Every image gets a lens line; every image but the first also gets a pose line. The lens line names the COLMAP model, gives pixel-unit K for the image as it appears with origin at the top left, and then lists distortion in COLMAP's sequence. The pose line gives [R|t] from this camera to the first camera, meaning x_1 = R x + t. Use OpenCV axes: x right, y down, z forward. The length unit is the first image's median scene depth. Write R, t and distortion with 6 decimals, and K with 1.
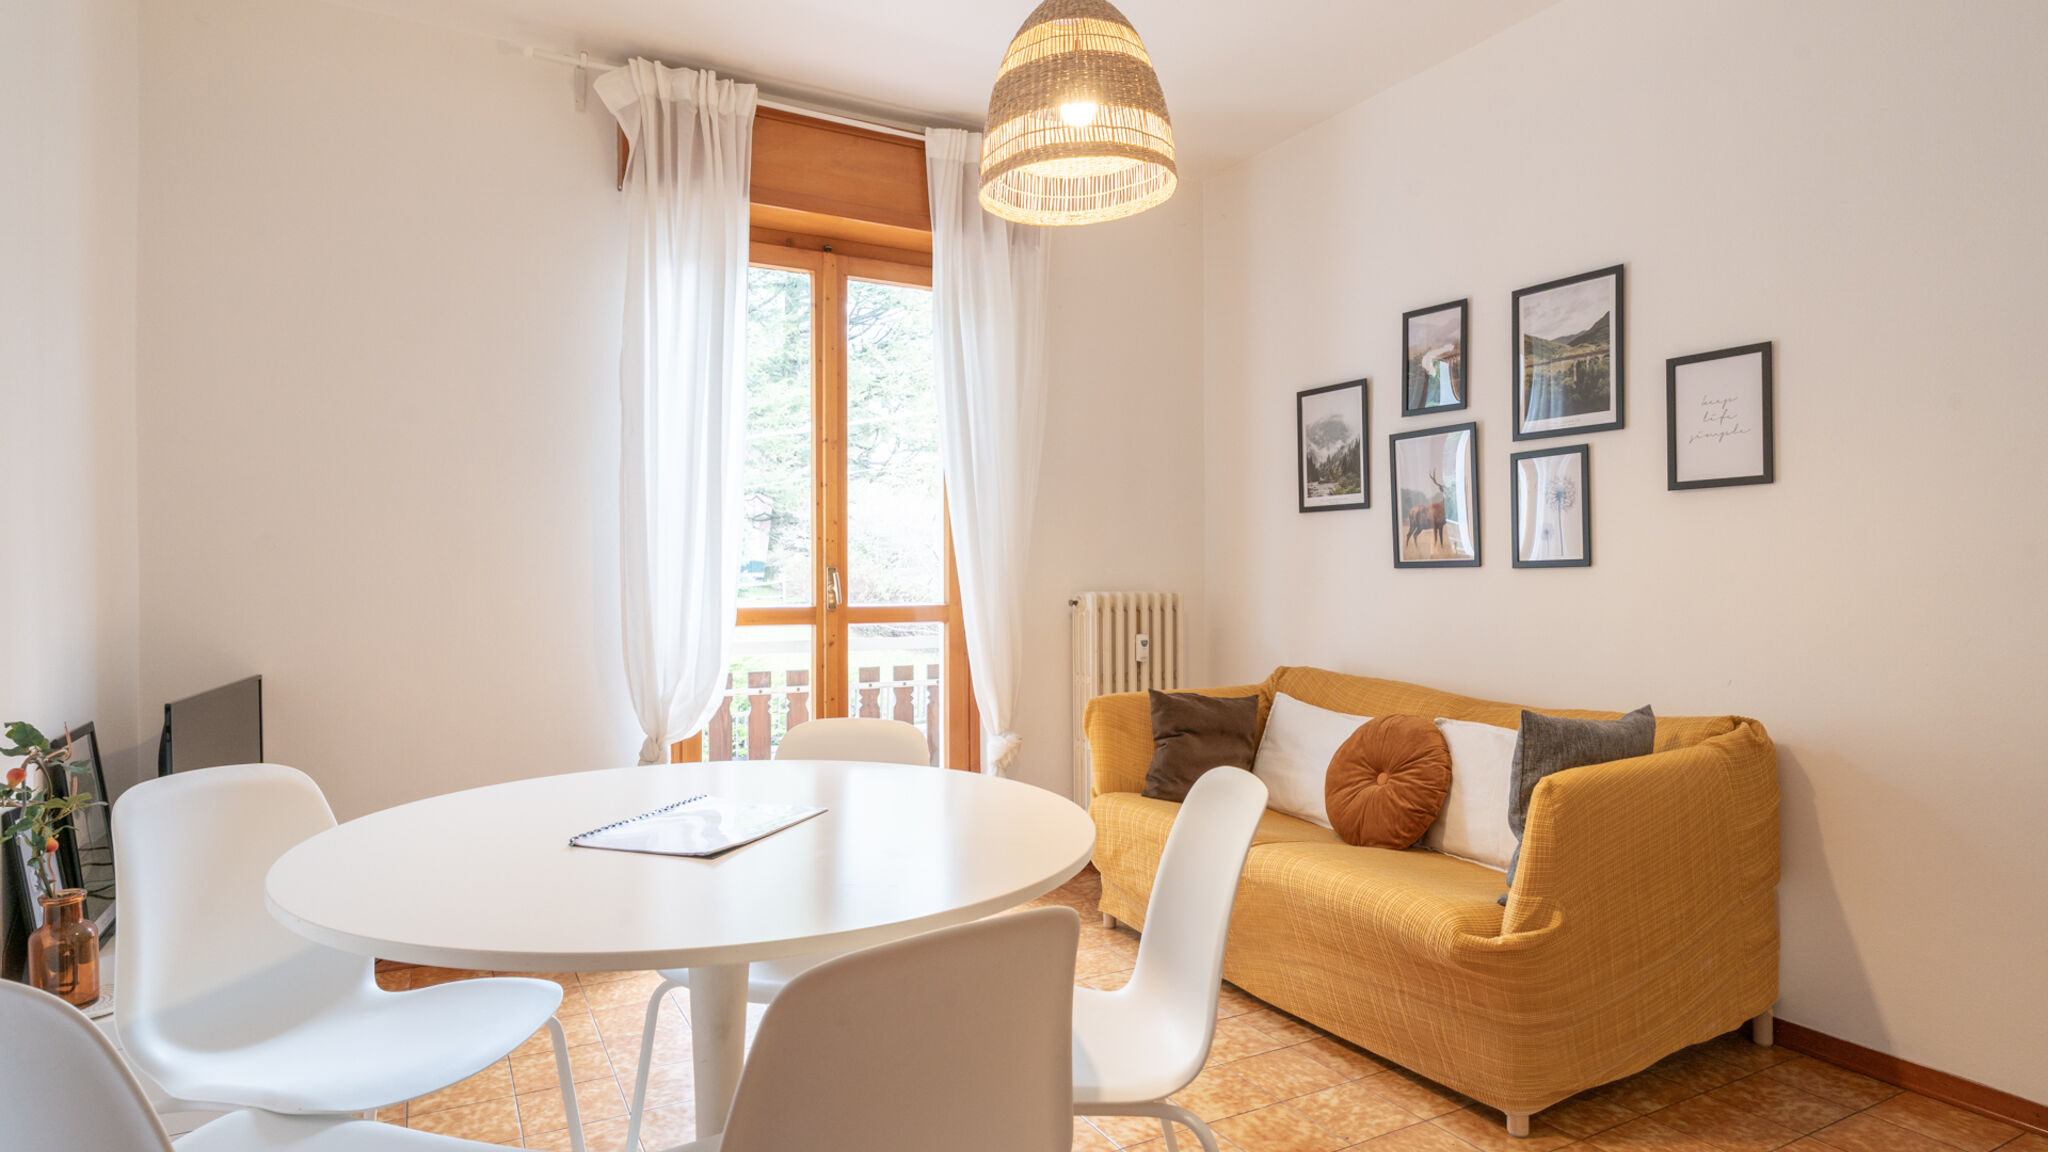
lens RADIAL K [[1142.4, 0, 1016.2], [0, 1142.4, 581.5], [0, 0, 1]] dist [-0.012403, 0.004884]
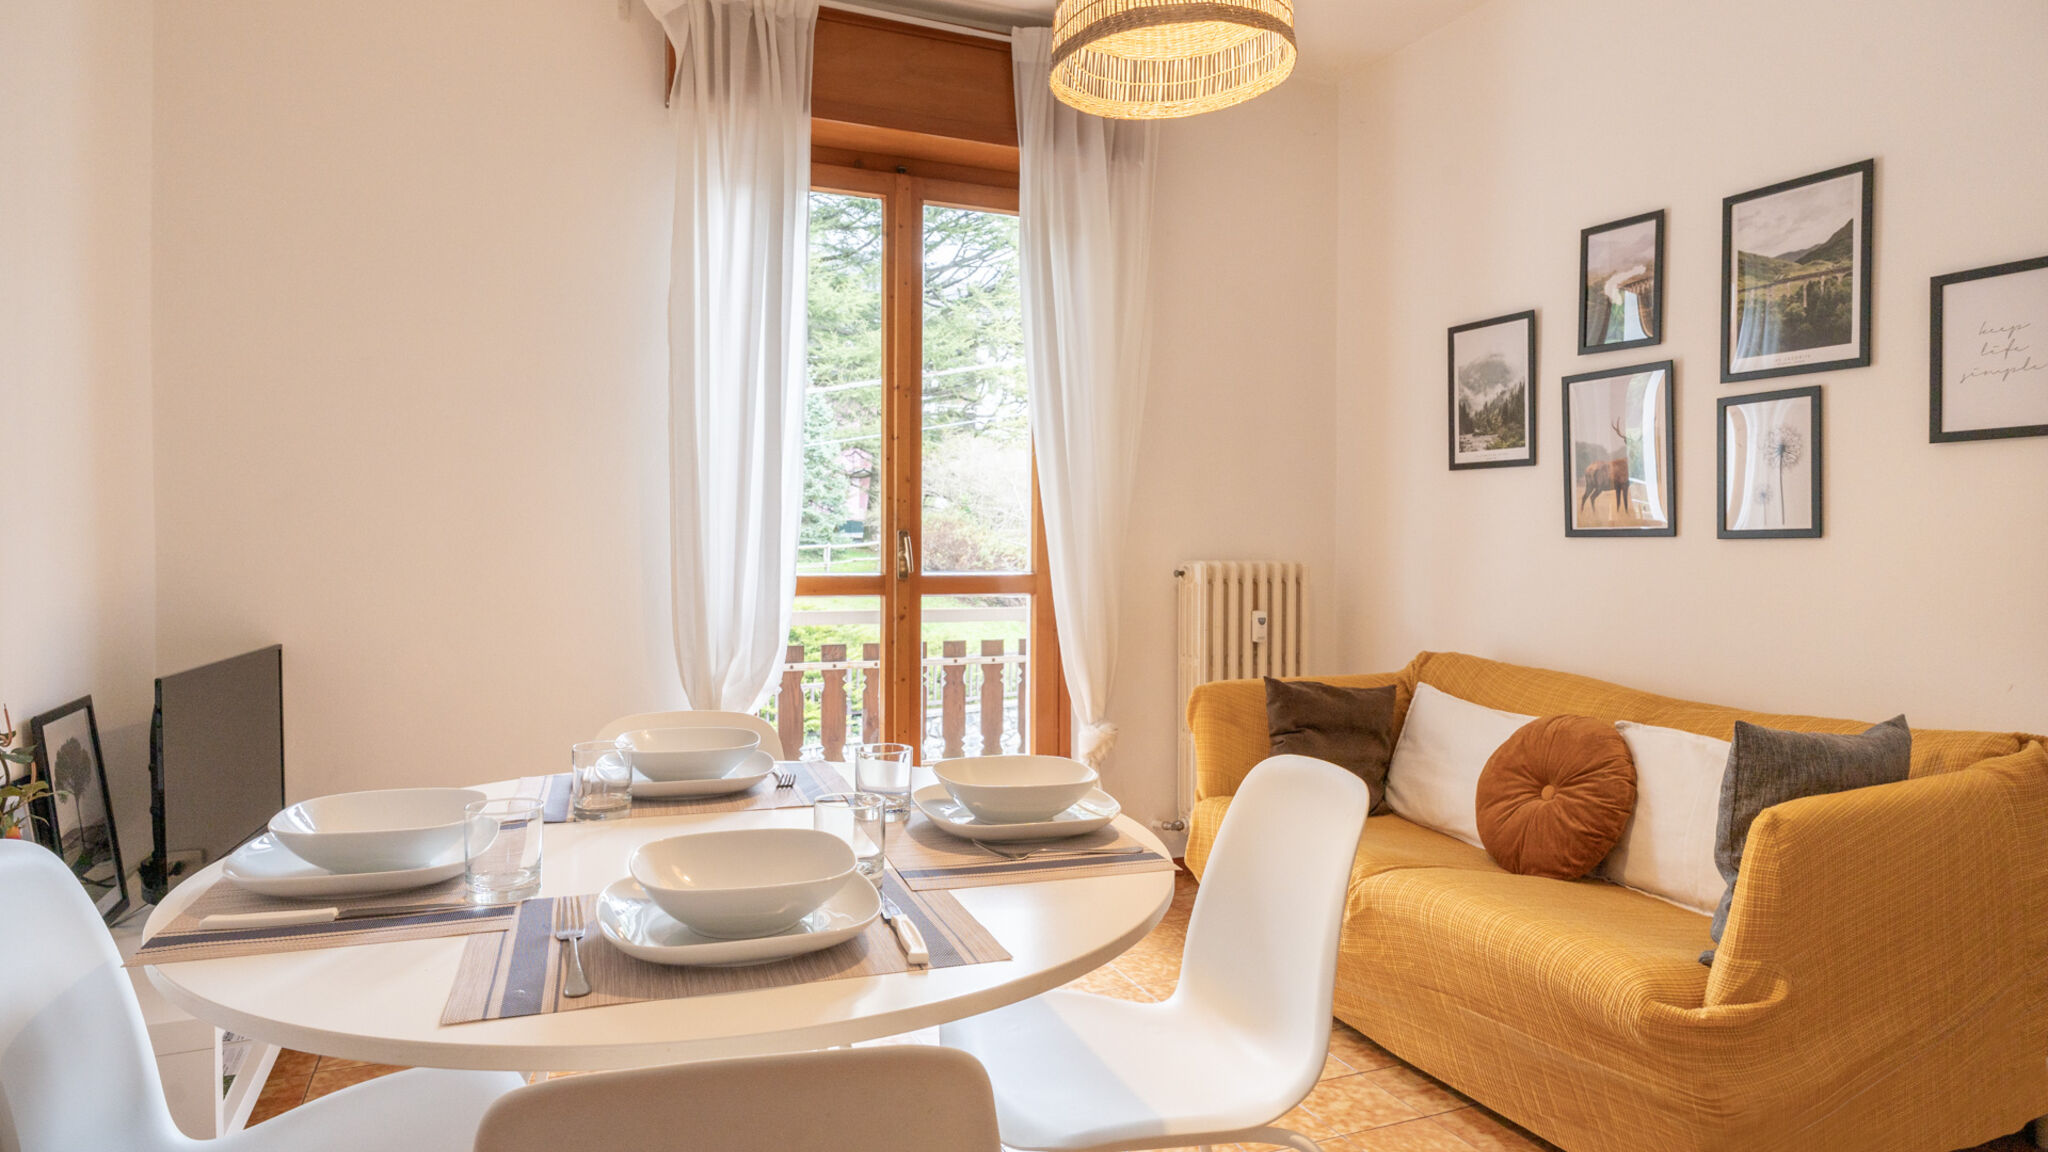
lens RADIAL K [[1142.4, 0, 1032.8], [0, 1142.4, 554.9], [0, 0, 1]] dist [-0.012403, 0.004884]
pose [[0.994299, 0.010003, -0.106154, 0.035278], [-0.008479, 0.999855, 0.014793, -0.008354], [0.106286, -0.013808, 0.994240, 0.140615]]
